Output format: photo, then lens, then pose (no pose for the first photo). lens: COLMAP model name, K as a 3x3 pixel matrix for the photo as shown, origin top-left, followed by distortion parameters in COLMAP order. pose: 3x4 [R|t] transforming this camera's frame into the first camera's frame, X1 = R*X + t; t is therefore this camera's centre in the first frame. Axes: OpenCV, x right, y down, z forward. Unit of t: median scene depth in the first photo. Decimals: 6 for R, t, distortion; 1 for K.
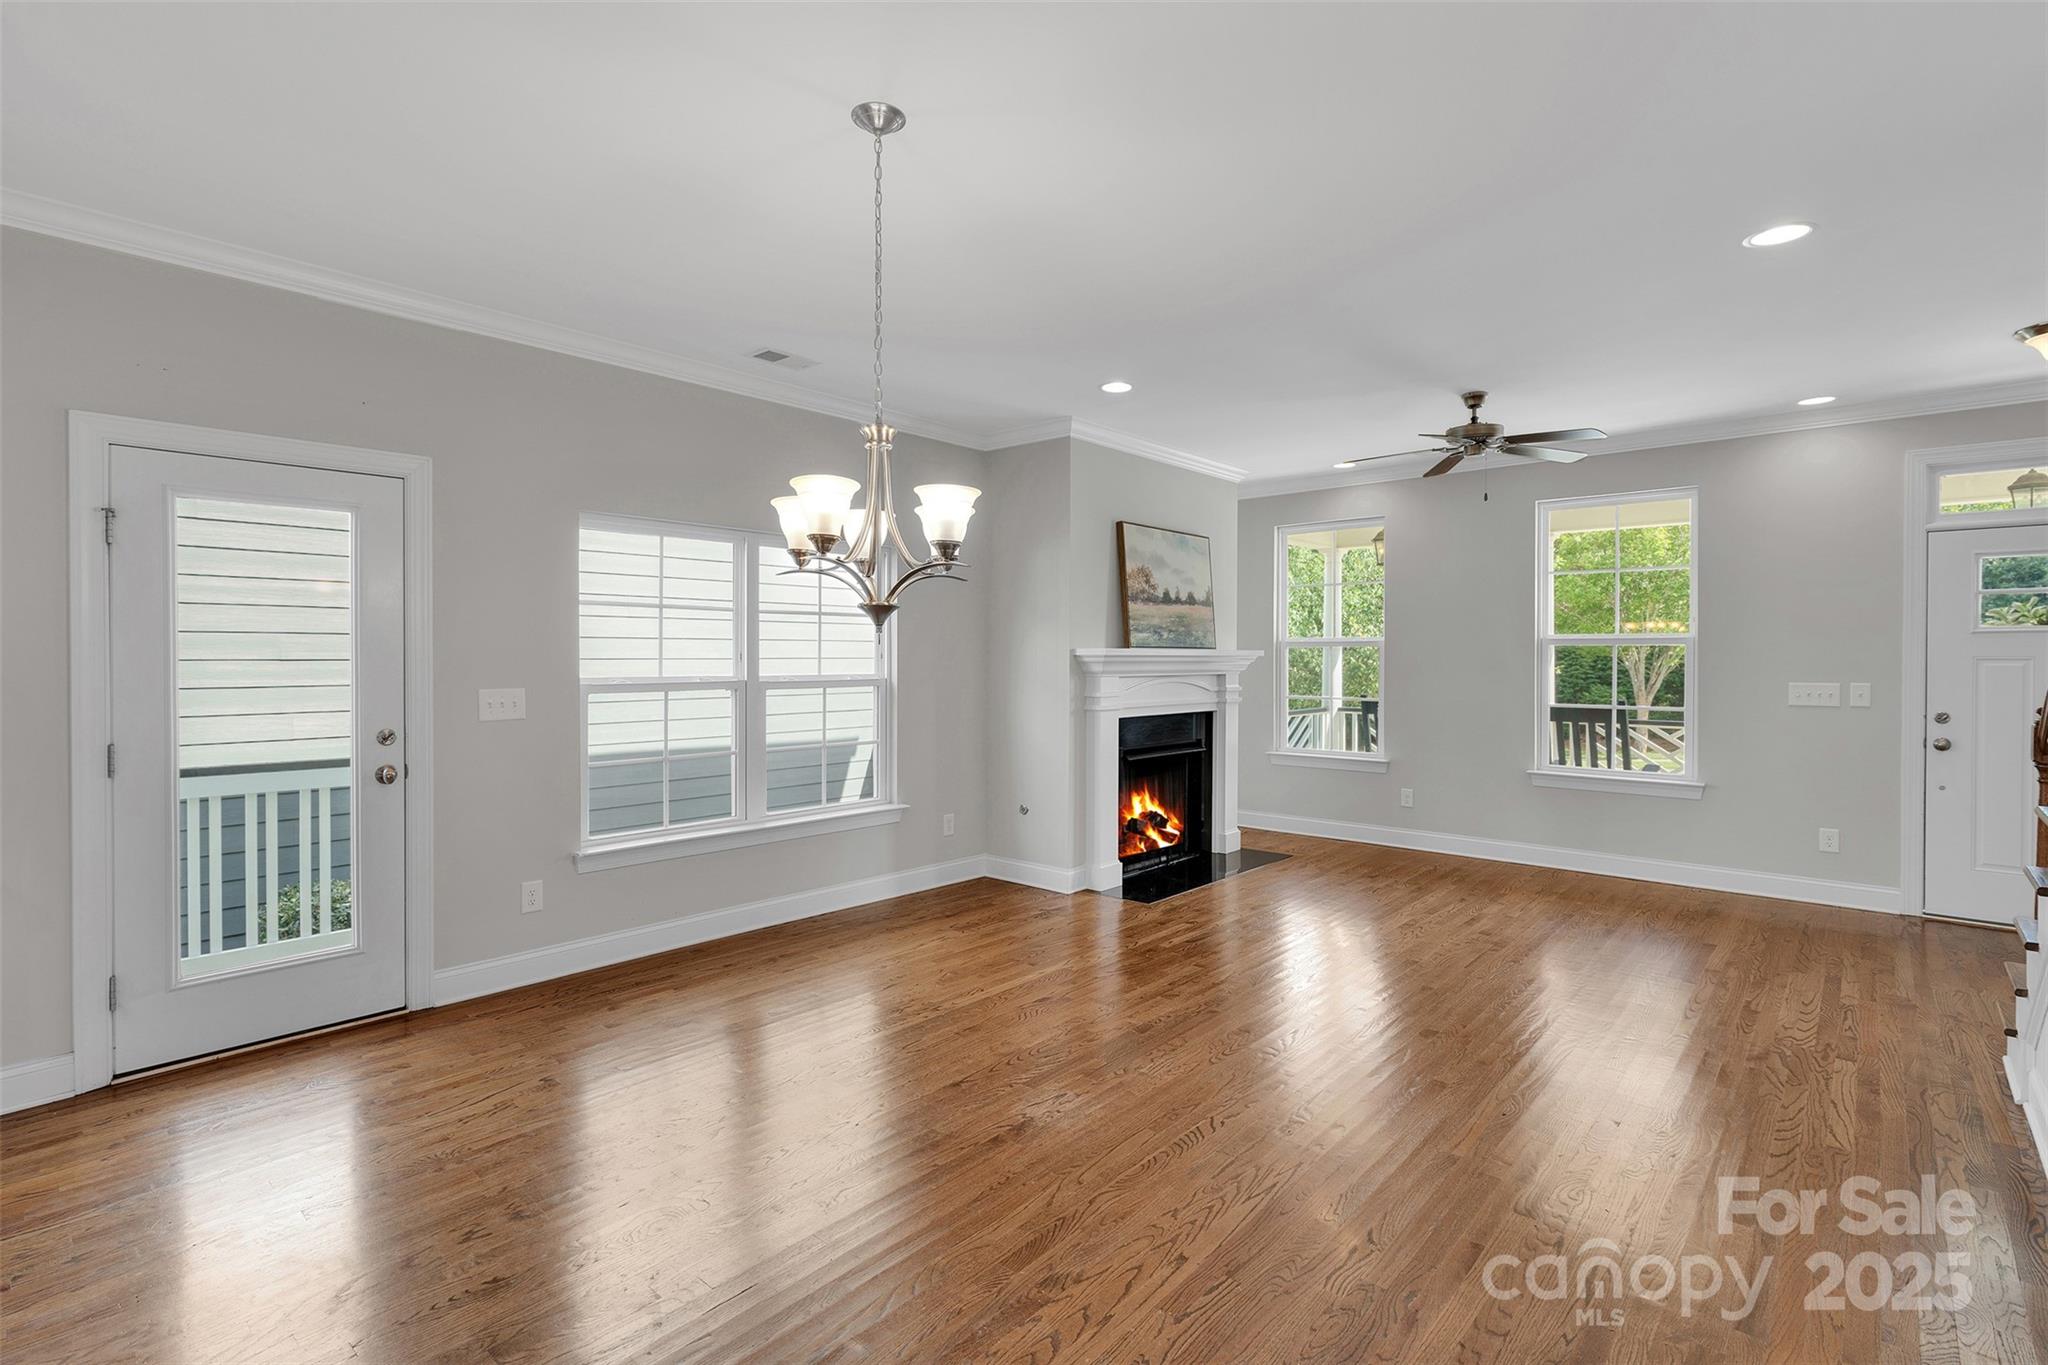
lens RADIAL K [[968.6, 0, 1019.8], [0, 968.6, 664.6], [0, 0, 1]] dist [0.011390, -0.000115]
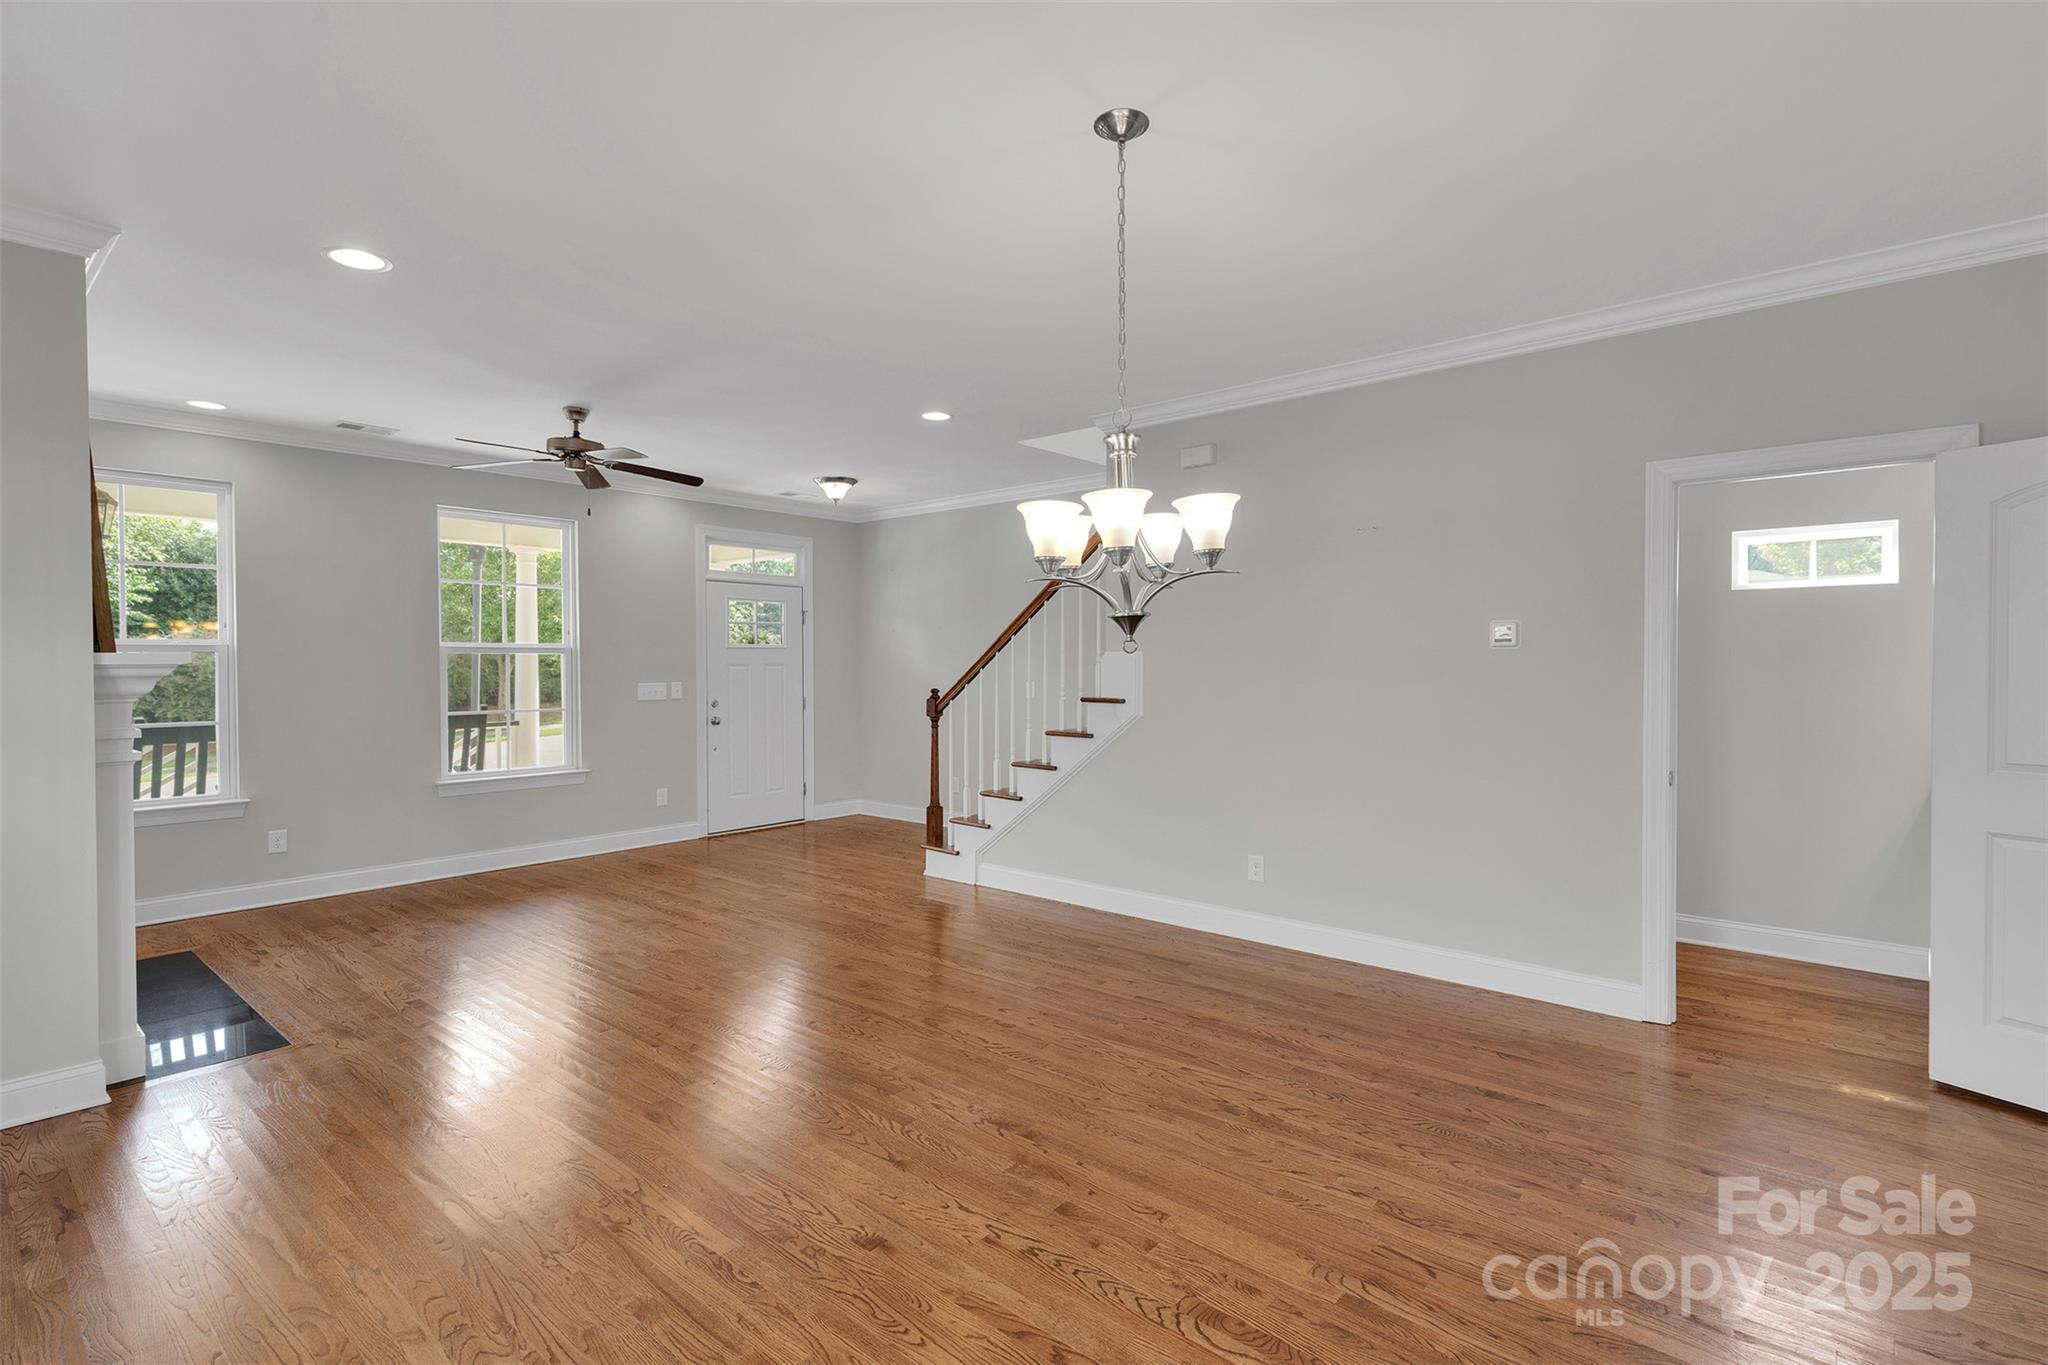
lens RADIAL K [[944.9, 0, 1024.0], [0, 944.9, 682.5], [0, 0, 1]] dist [0.010824, 0.000040]
pose [[-0.017680, -0.022570, 0.999589, -0.465101], [0.011852, 0.999670, 0.022781, -0.005569], [-0.999773, 0.012250, -0.017407, 0.465607]]
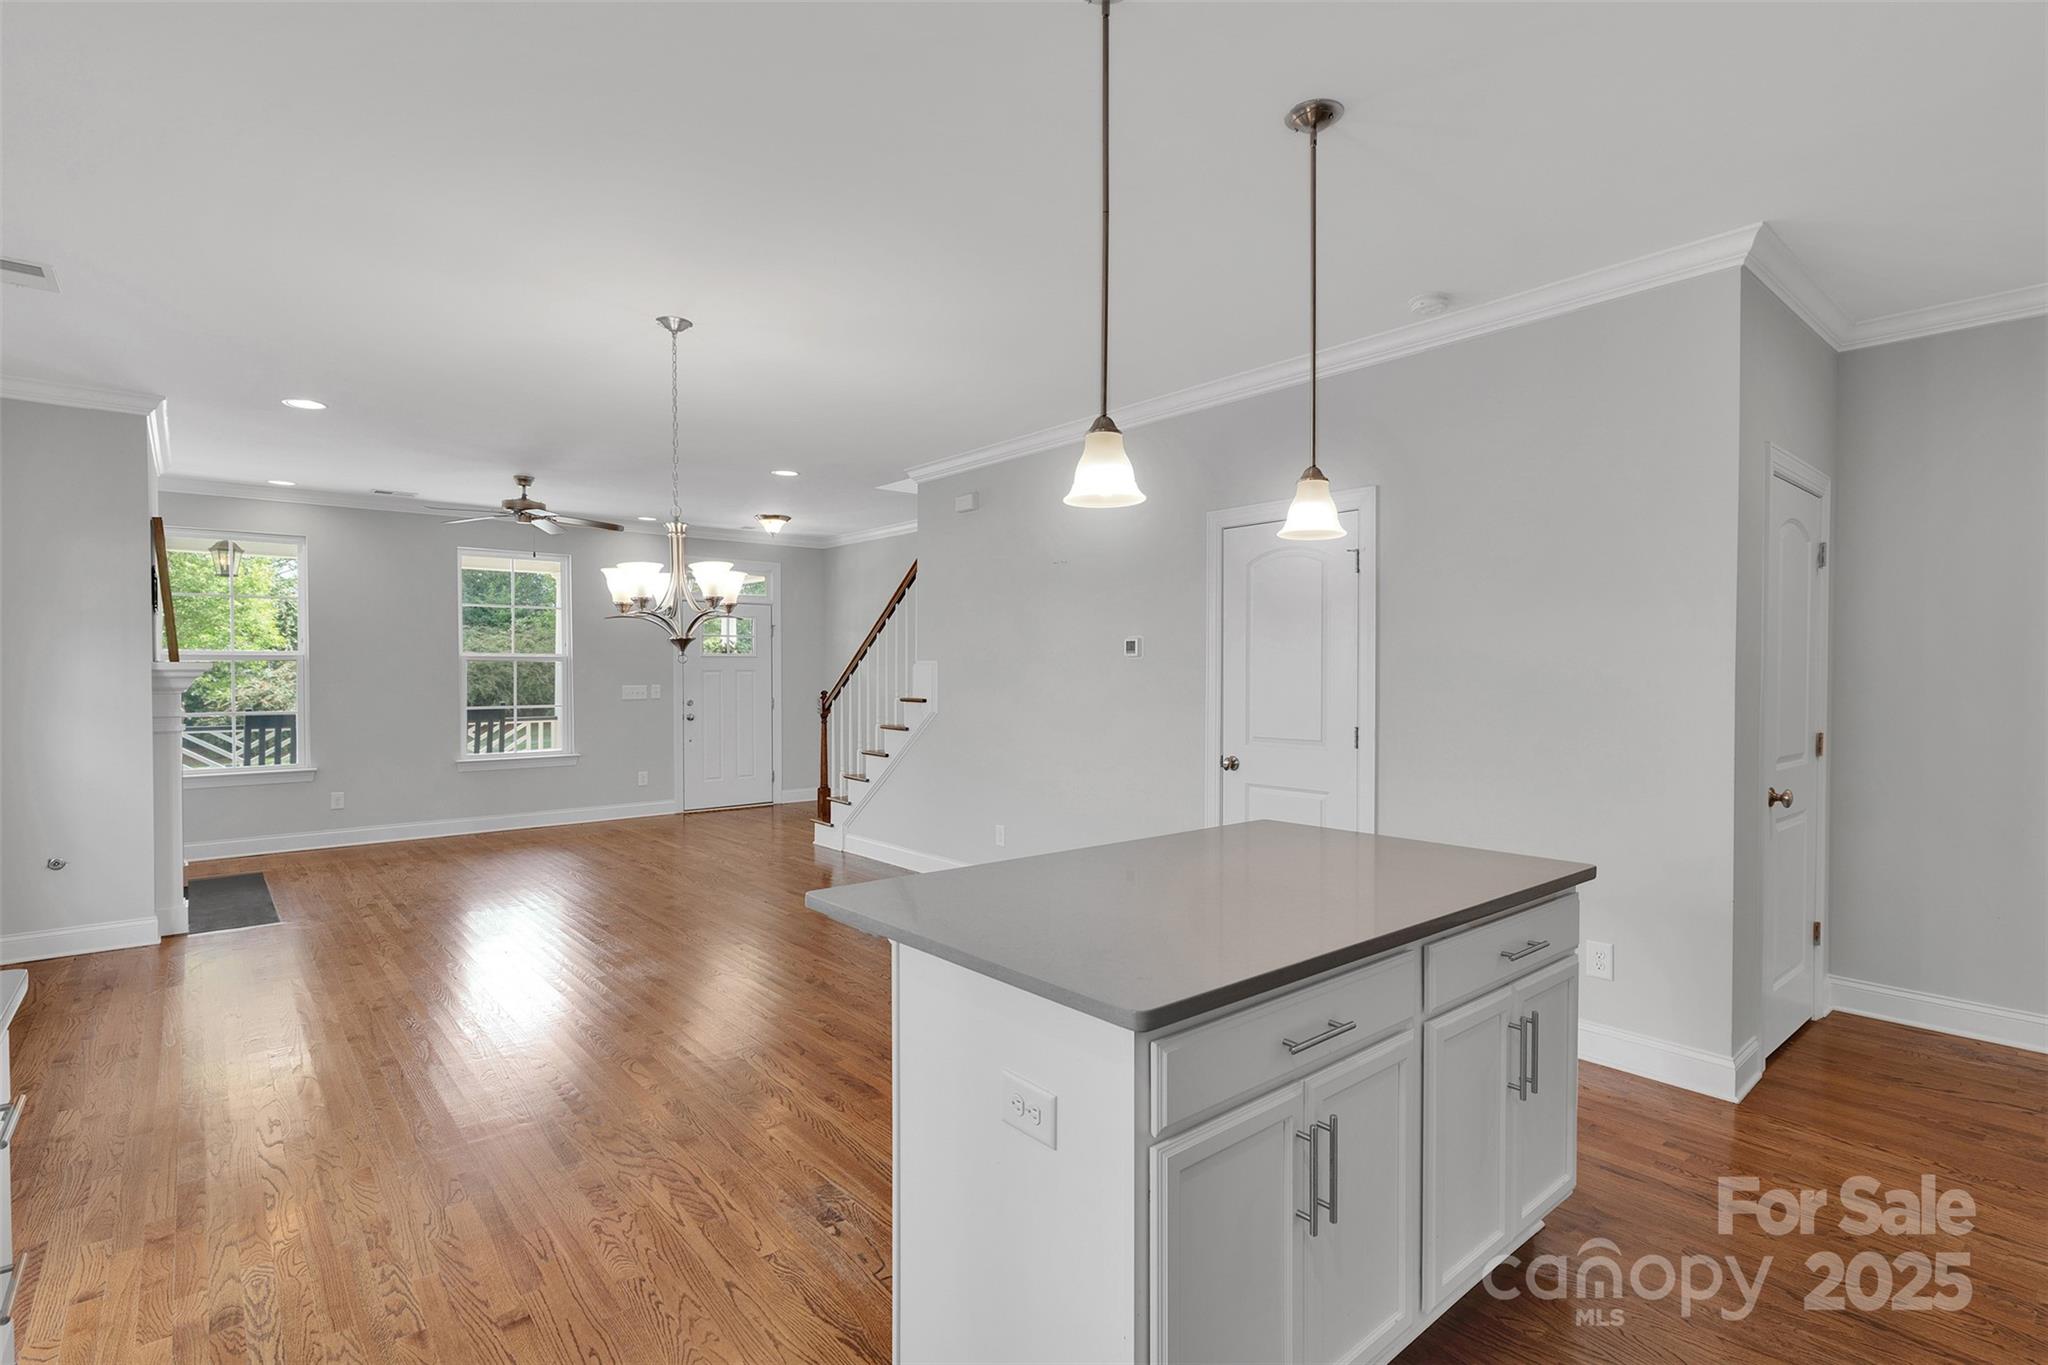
lens RADIAL K [[967.5, 0, 1023.2], [0, 967.5, 691.1], [0, 0, 1]] dist [0.013577, 0.000771]
pose [[0.146282, -0.023606, 0.988961, -0.663635], [0.010022, 0.999699, 0.022380, -0.002114], [-0.989192, 0.006637, 0.146474, 0.094441]]
